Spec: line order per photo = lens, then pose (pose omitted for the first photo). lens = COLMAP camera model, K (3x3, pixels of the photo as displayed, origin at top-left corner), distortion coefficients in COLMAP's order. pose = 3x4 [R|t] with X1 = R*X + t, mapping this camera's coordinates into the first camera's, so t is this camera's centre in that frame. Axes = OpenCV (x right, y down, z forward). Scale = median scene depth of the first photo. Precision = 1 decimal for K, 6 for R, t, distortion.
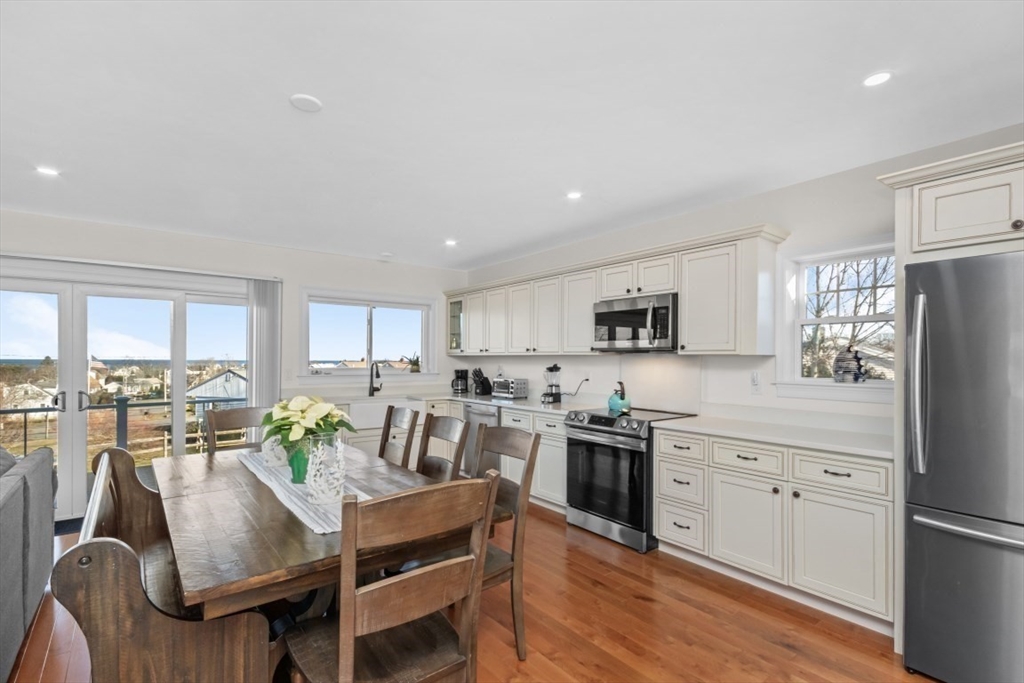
lens RADIAL K [[469.3, 0, 512.5], [0, 469.3, 346.9], [0, 0, 1]] dist [-0.001484, -0.000745]
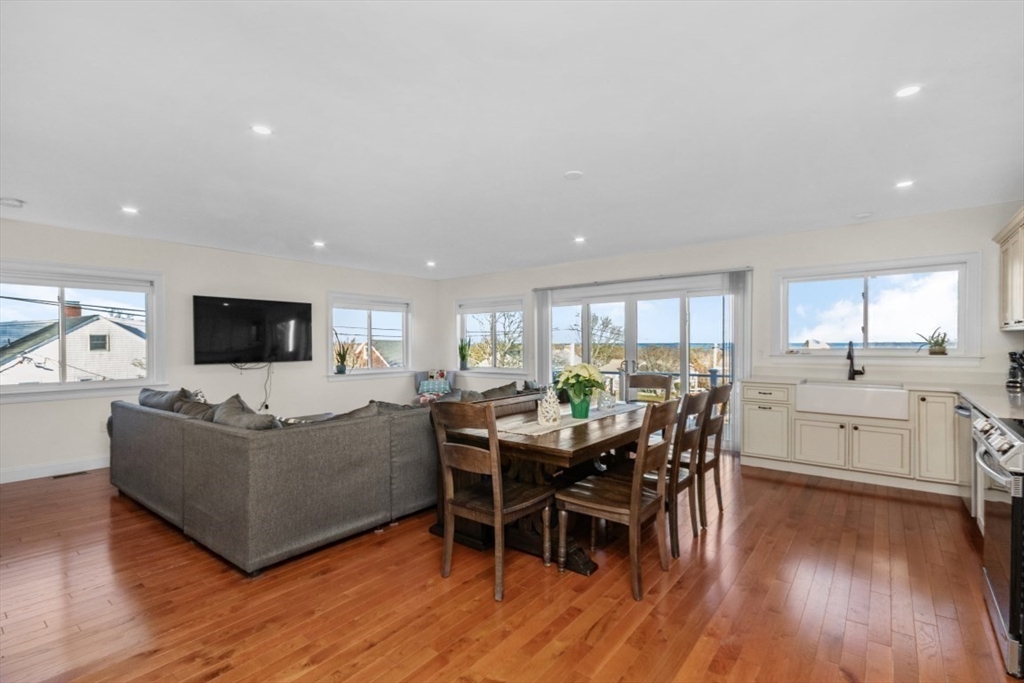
lens RADIAL K [[469.3, 0, 512.5], [0, 469.3, 346.9], [0, 0, 1]] dist [-0.001484, -0.000745]
pose [[0.183316, 0.006006, -0.983036, 0.454906], [0.028956, 0.999514, 0.011506, 0.014378], [0.982627, -0.030574, 0.183053, 0.213795]]
